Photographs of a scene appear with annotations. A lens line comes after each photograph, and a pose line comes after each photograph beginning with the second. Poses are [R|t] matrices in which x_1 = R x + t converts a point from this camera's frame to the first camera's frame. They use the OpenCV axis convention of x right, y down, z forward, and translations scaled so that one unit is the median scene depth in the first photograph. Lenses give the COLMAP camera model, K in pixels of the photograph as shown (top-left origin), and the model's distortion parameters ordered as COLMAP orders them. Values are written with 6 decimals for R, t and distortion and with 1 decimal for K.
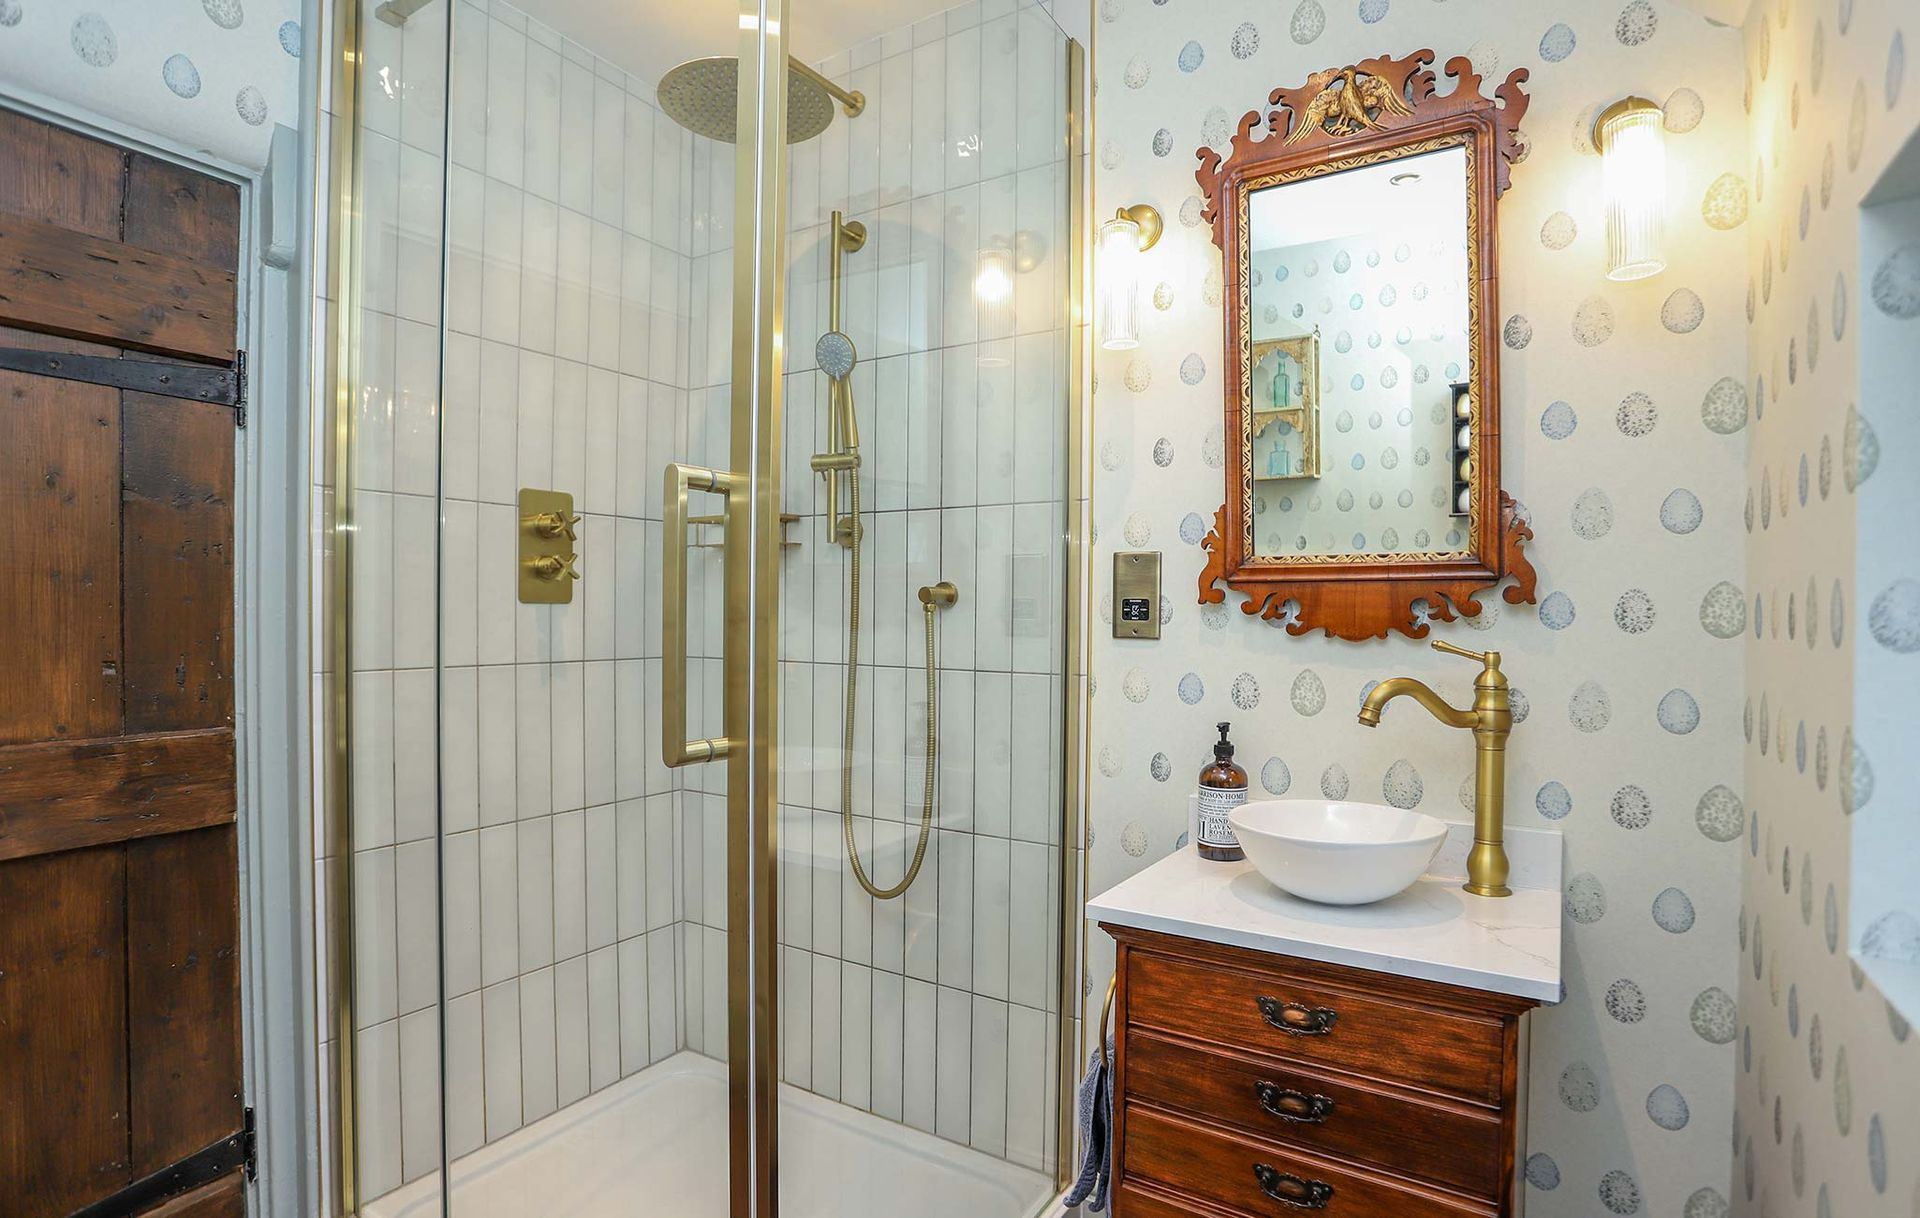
lens RADIAL K [[961.9, 0, 960.0], [0, 961.9, 609.0], [0, 0, 1]] dist [-0.063200, 0.033105]
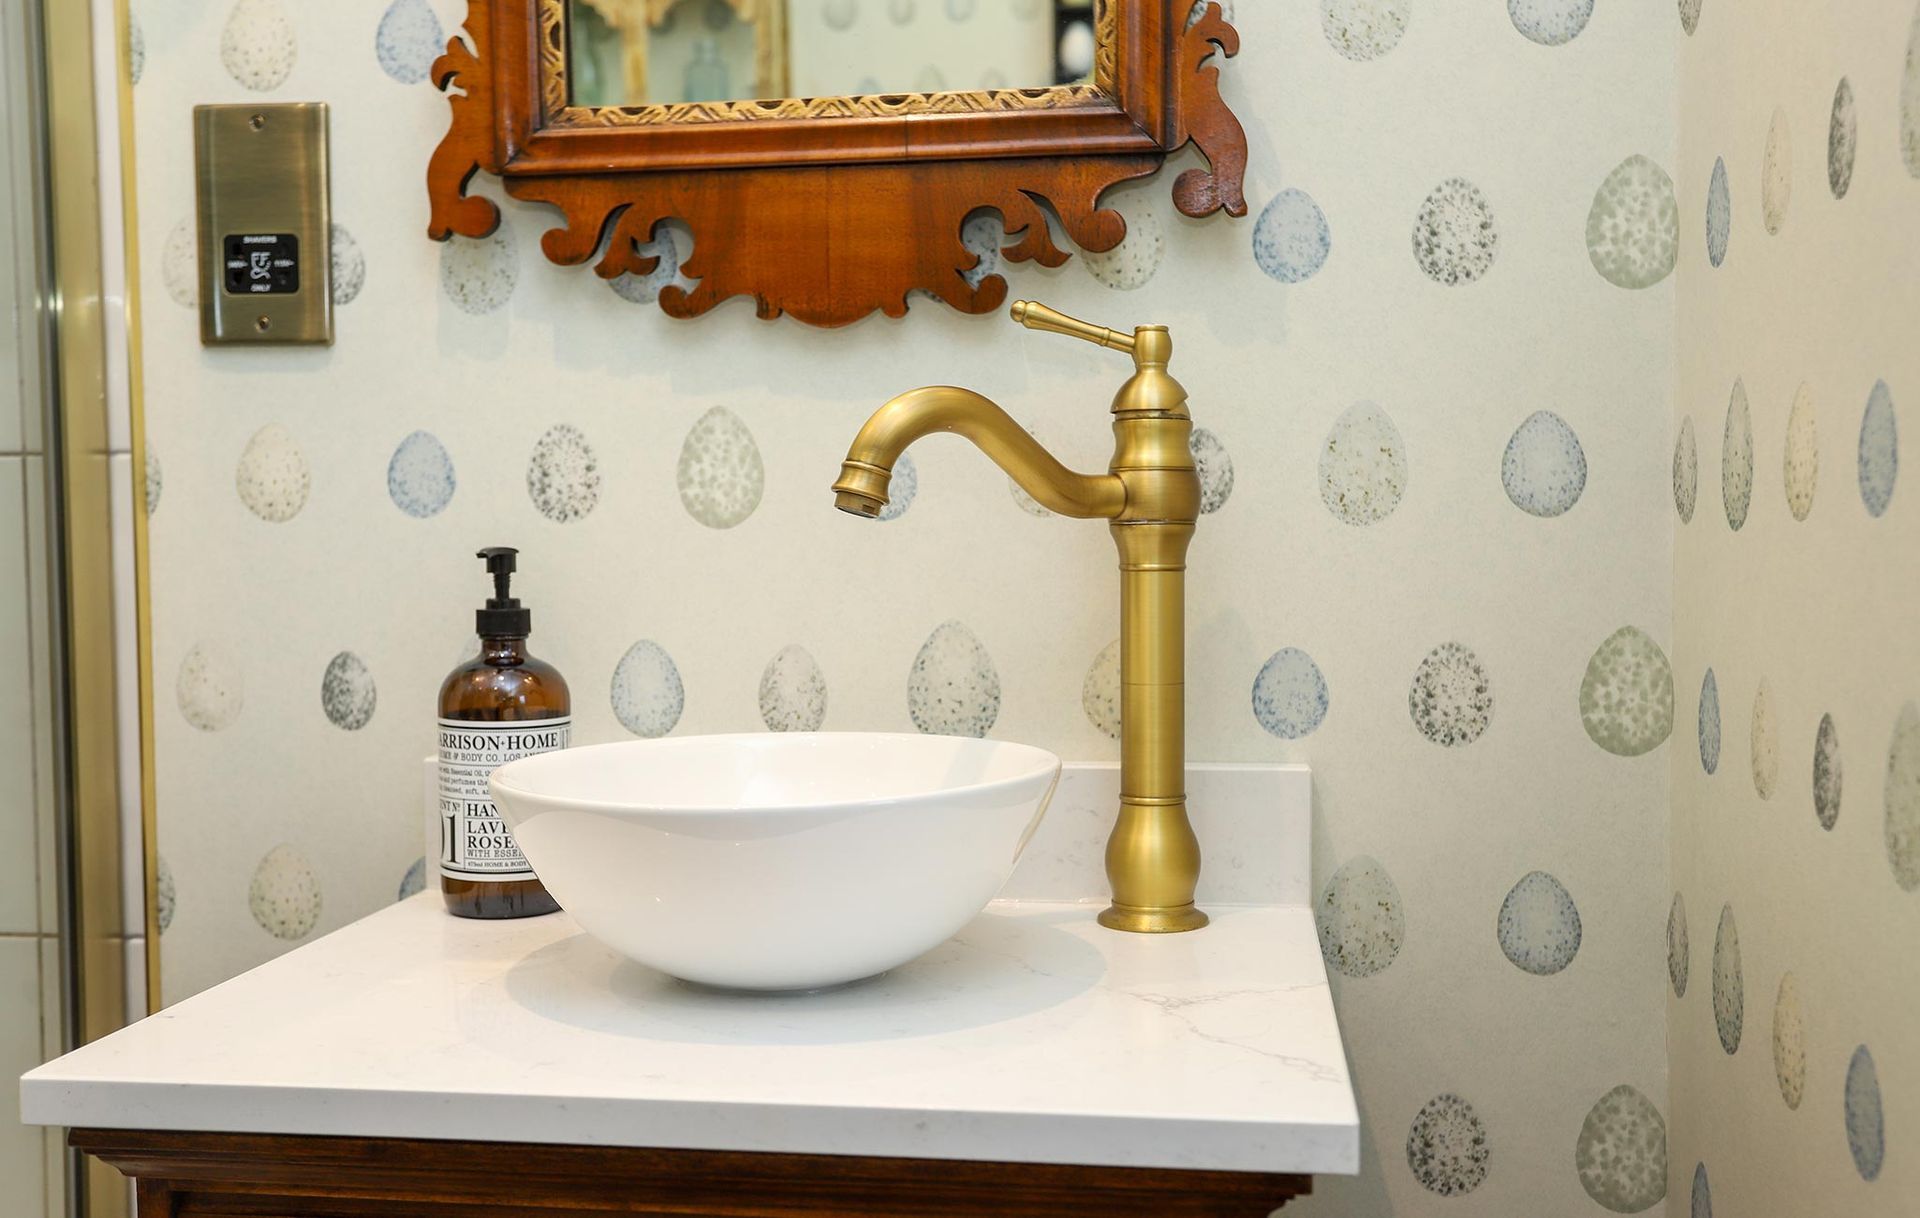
lens RADIAL K [[2013.0, 0, 860.9], [0, 2013.0, 601.9], [0, 0, 1]] dist [0.025910, 0.010006]
pose [[0.926267, -0.047309, 0.373887, 0.116436], [0.022768, 0.997302, 0.069786, 0.091079], [-0.376180, -0.056128, 0.924845, 0.234757]]
